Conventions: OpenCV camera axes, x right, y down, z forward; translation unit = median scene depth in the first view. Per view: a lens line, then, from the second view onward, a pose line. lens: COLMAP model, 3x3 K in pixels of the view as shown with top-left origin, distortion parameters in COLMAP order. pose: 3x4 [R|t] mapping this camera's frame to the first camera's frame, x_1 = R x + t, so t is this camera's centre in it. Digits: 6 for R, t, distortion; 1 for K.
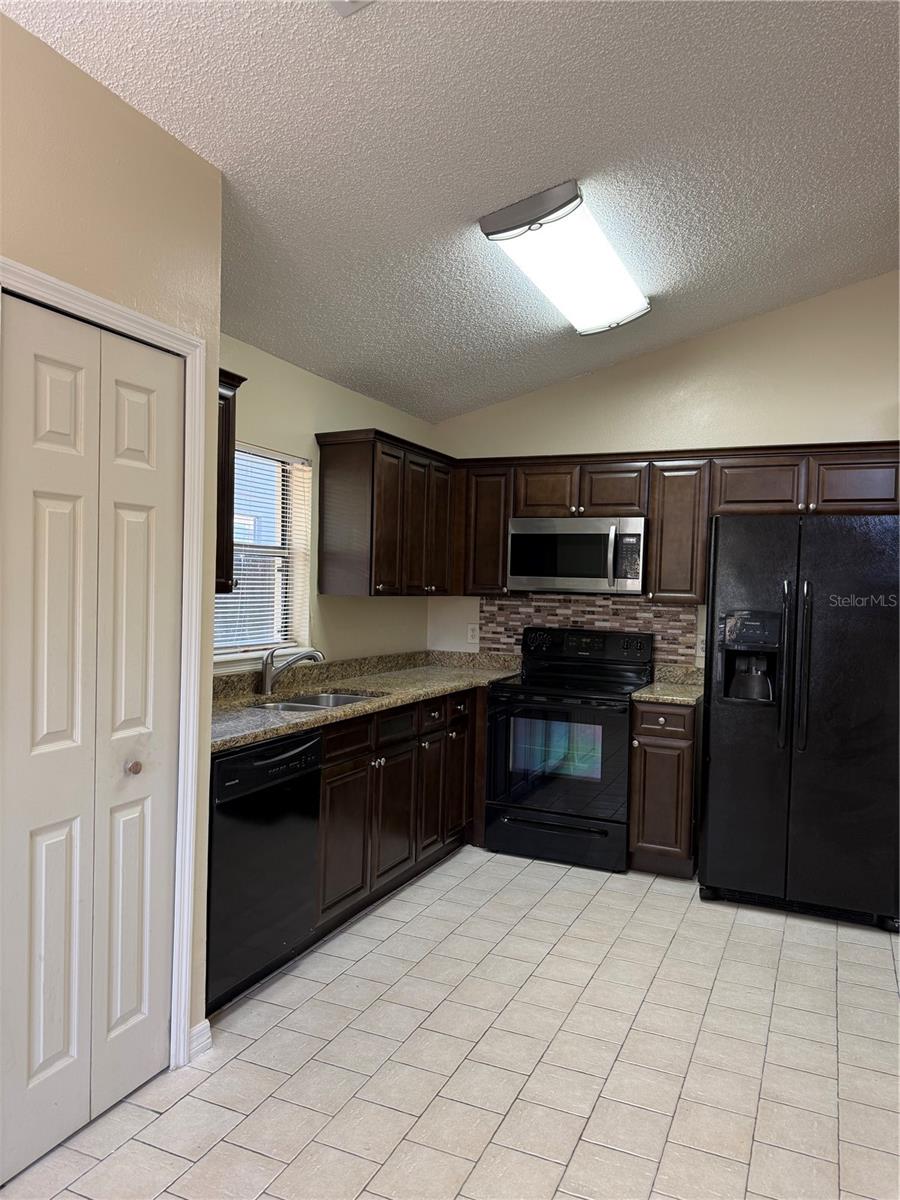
lens RADIAL K [[839.0, 0, 440.6], [0, 839.0, 604.0], [0, 0, 1]] dist [0.044603, -0.051609]
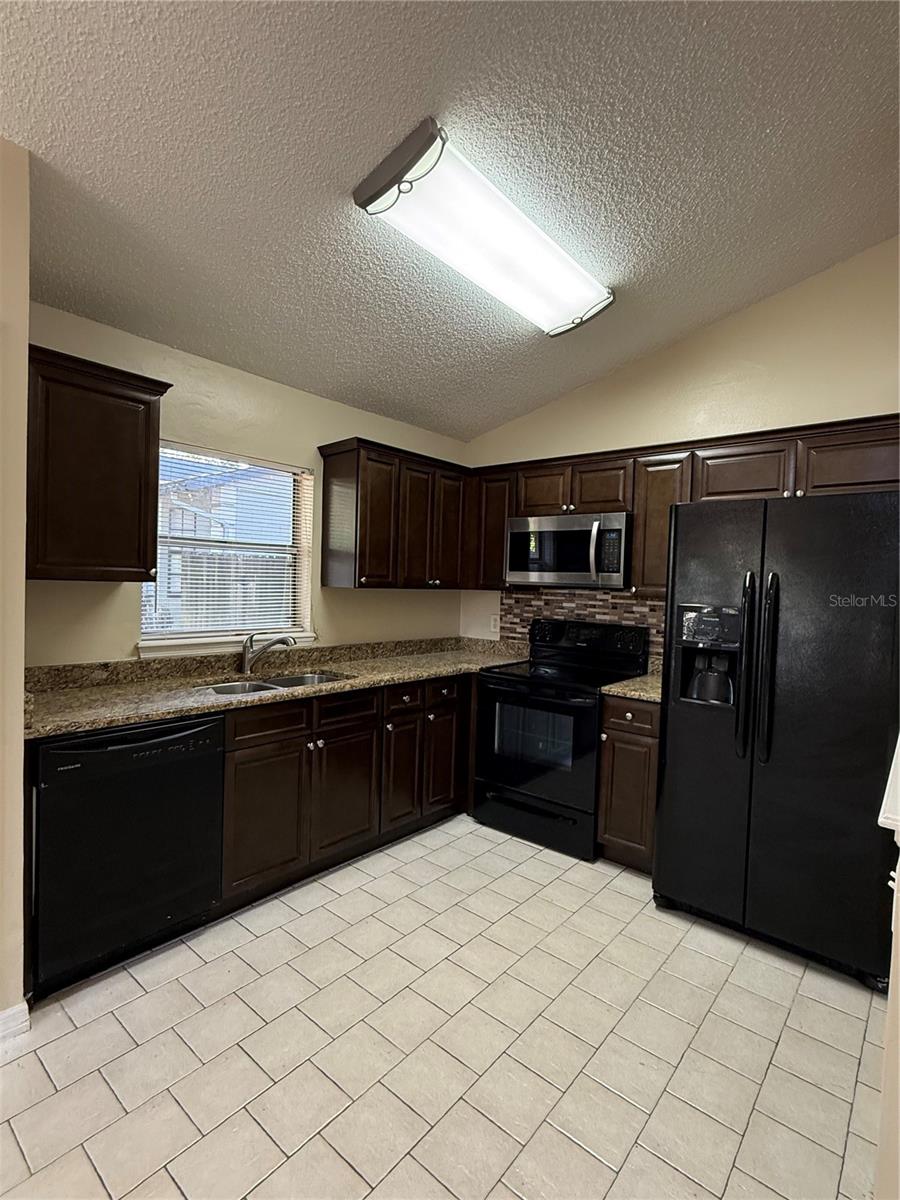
lens RADIAL K [[576.4, 0, 446.6], [0, 576.4, 599.8], [0, 0, 1]] dist [-0.007581, 0.007235]
pose [[0.963077, 0.011320, -0.268989, 0.238411], [-0.011150, 0.999936, 0.002158, 0.003156], [0.268996, 0.000921, 0.963141, 0.293138]]
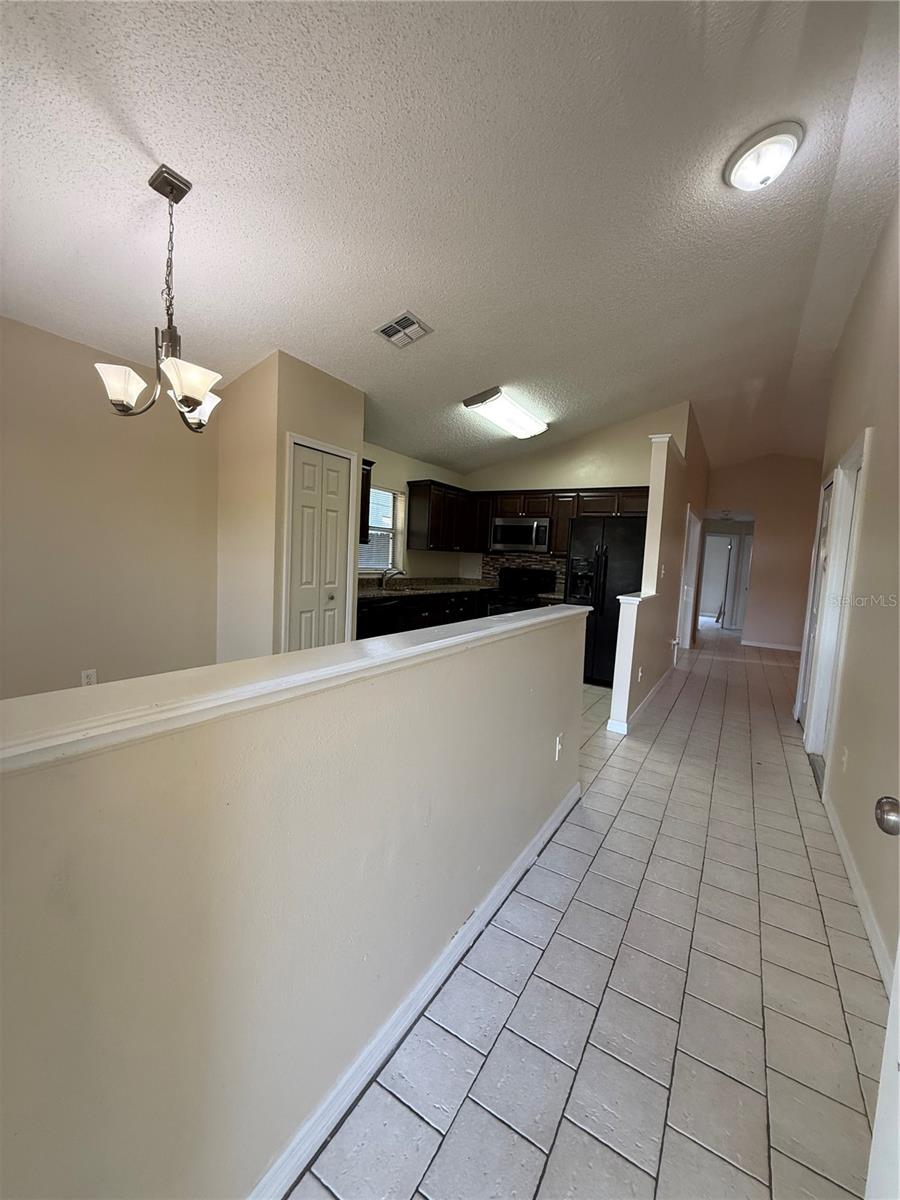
lens RADIAL K [[479.3, 0, 450.1], [0, 479.3, 594.3], [0, 0, 1]] dist [-0.000208, 0.000847]
pose [[0.993344, 0.029558, -0.111330, 0.135561], [-0.023958, 0.998395, 0.051309, 0.045599], [0.112668, -0.048301, 0.992458, -0.356338]]
